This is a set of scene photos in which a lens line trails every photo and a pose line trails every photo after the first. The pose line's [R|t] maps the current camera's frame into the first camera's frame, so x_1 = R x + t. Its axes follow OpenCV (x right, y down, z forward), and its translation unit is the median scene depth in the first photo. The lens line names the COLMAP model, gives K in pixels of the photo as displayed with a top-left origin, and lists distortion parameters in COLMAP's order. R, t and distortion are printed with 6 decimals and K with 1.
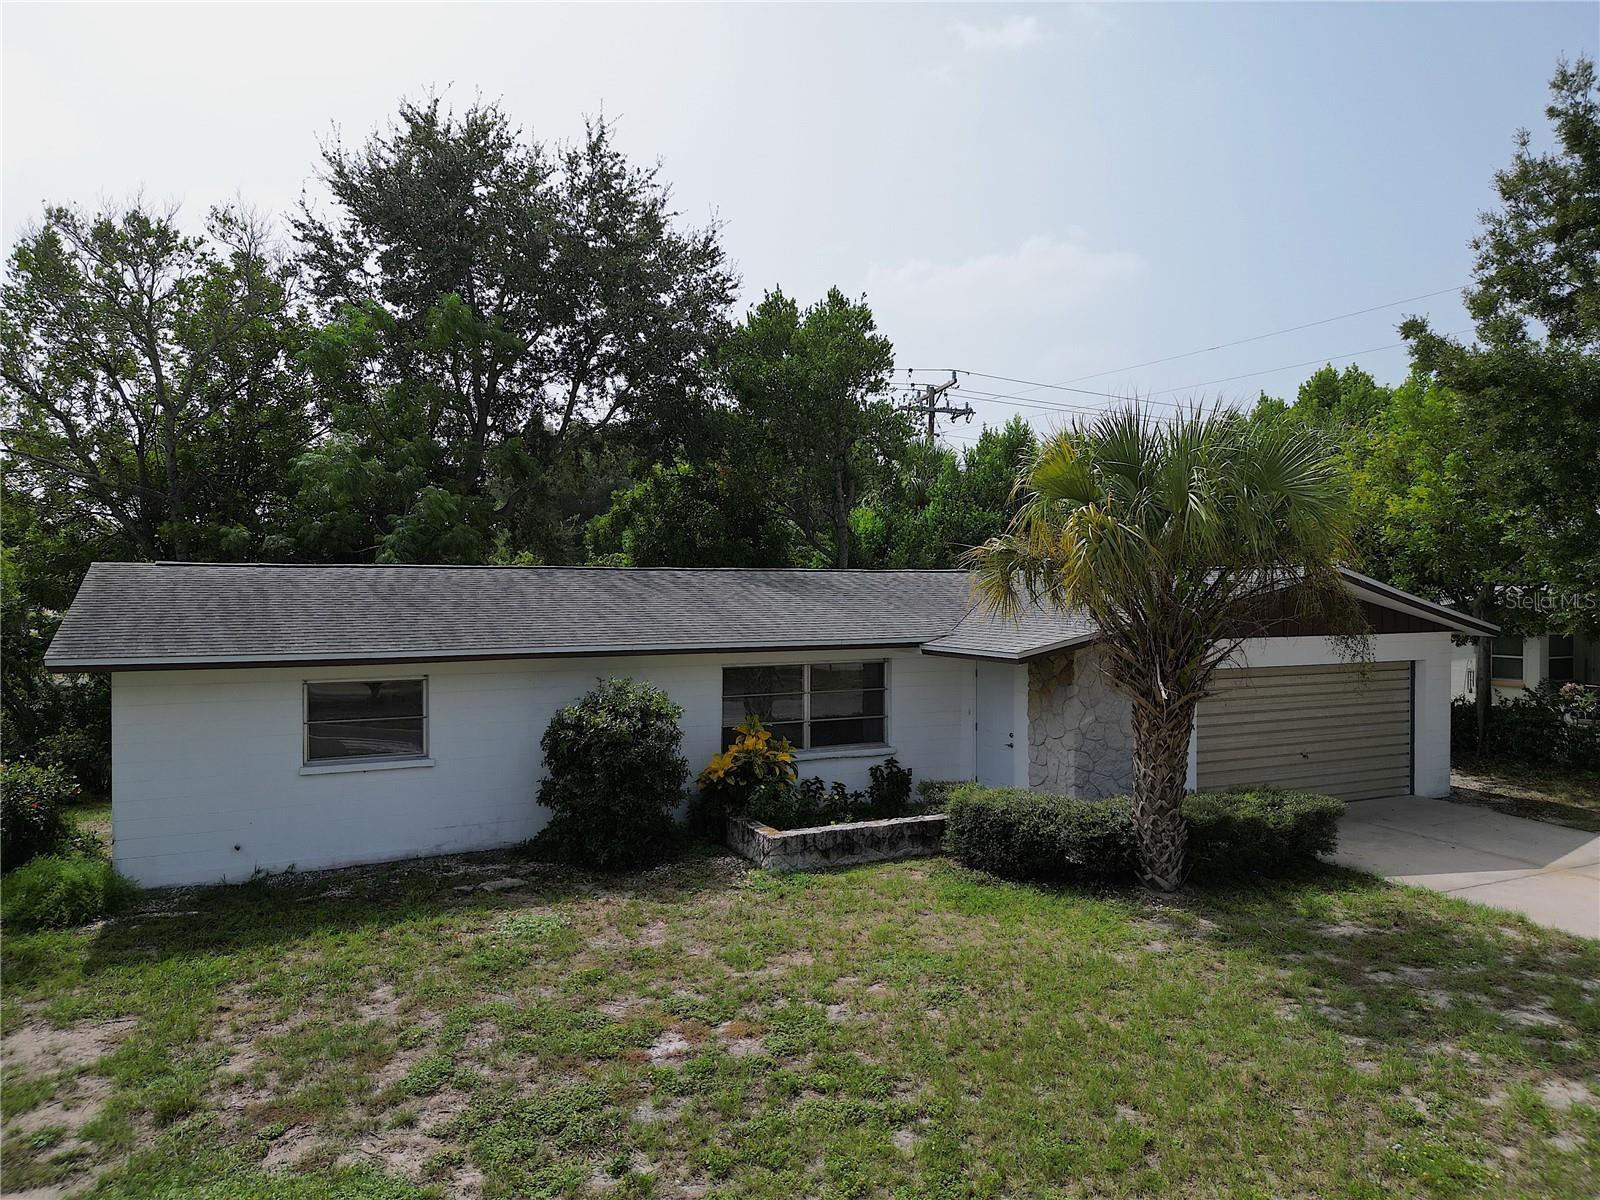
lens RADIAL K [[1110.8, 0, 800.0], [0, 1110.8, 600.0], [0, 0, 1]] dist [0.043234, -0.024236]
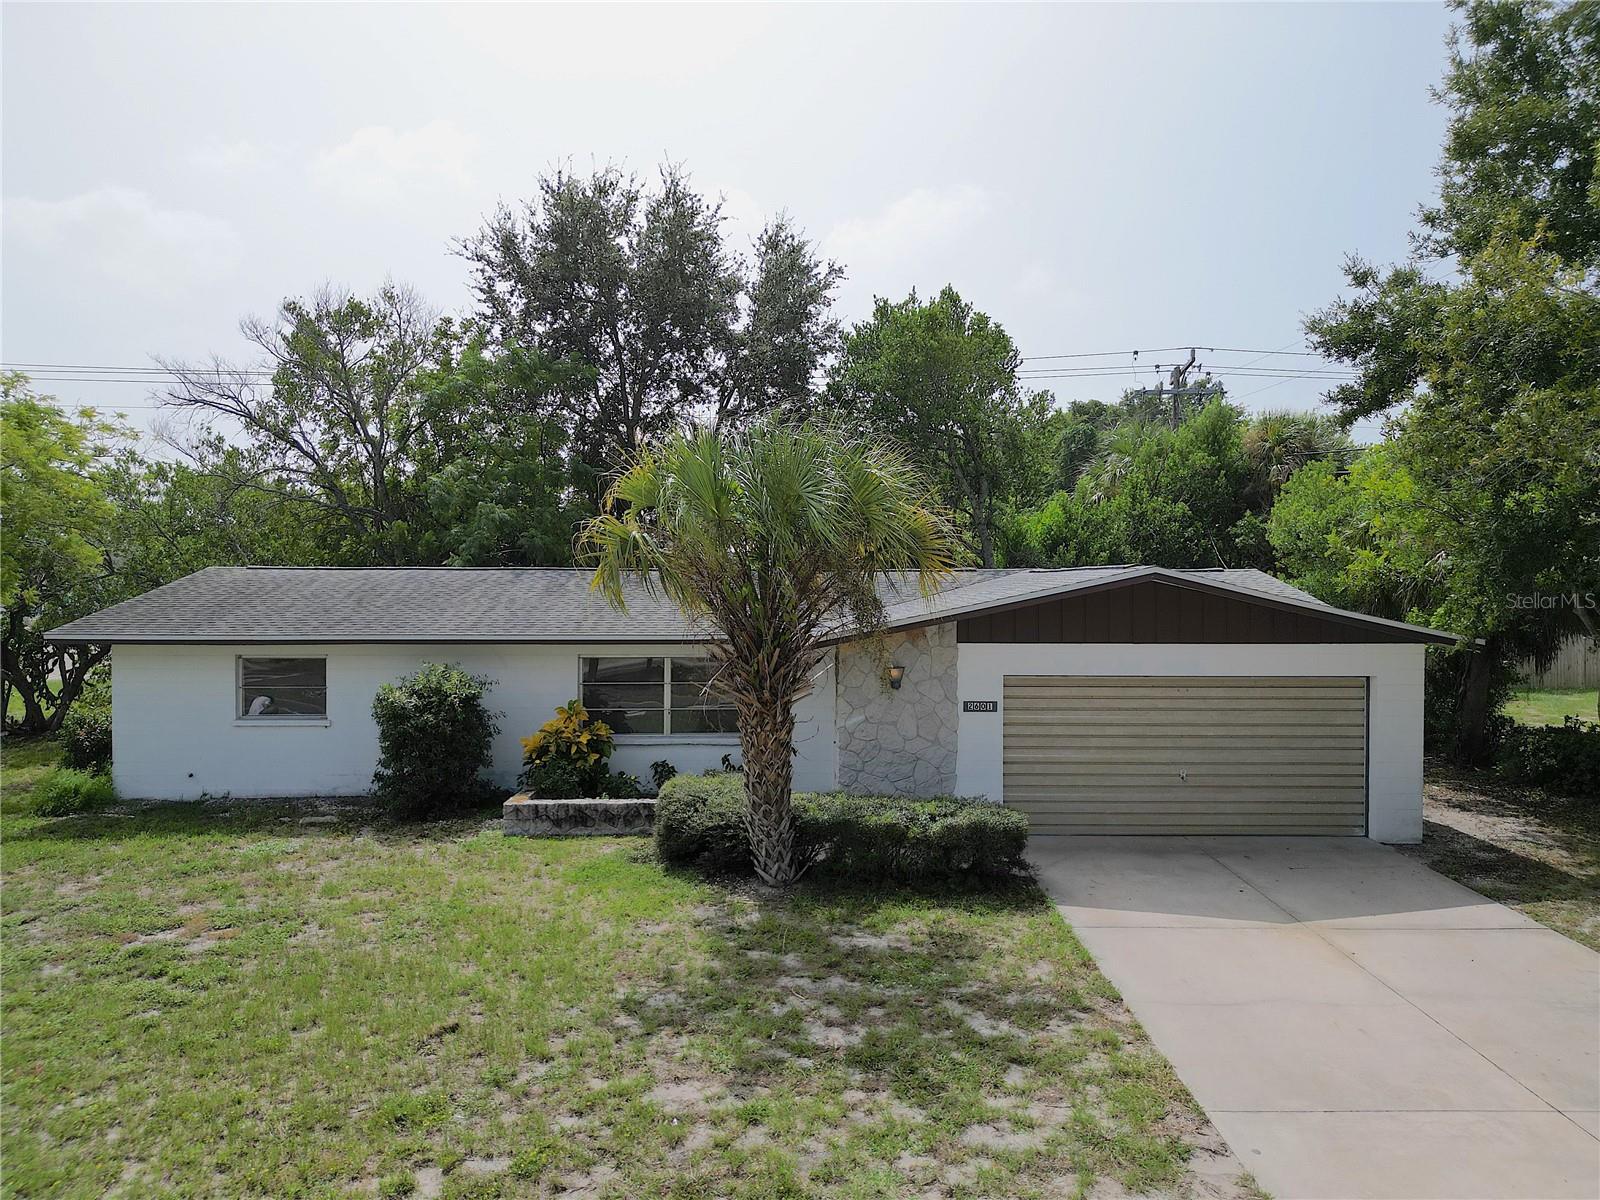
lens RADIAL K [[1110.8, 0, 800.0], [0, 1110.8, 600.0], [0, 0, 1]] dist [0.043234, -0.024236]
pose [[0.898123, 0.008982, -0.439653, 0.747846], [-0.007037, 0.999957, 0.006054, -0.007152], [0.439689, -0.002344, 0.898147, 0.091318]]
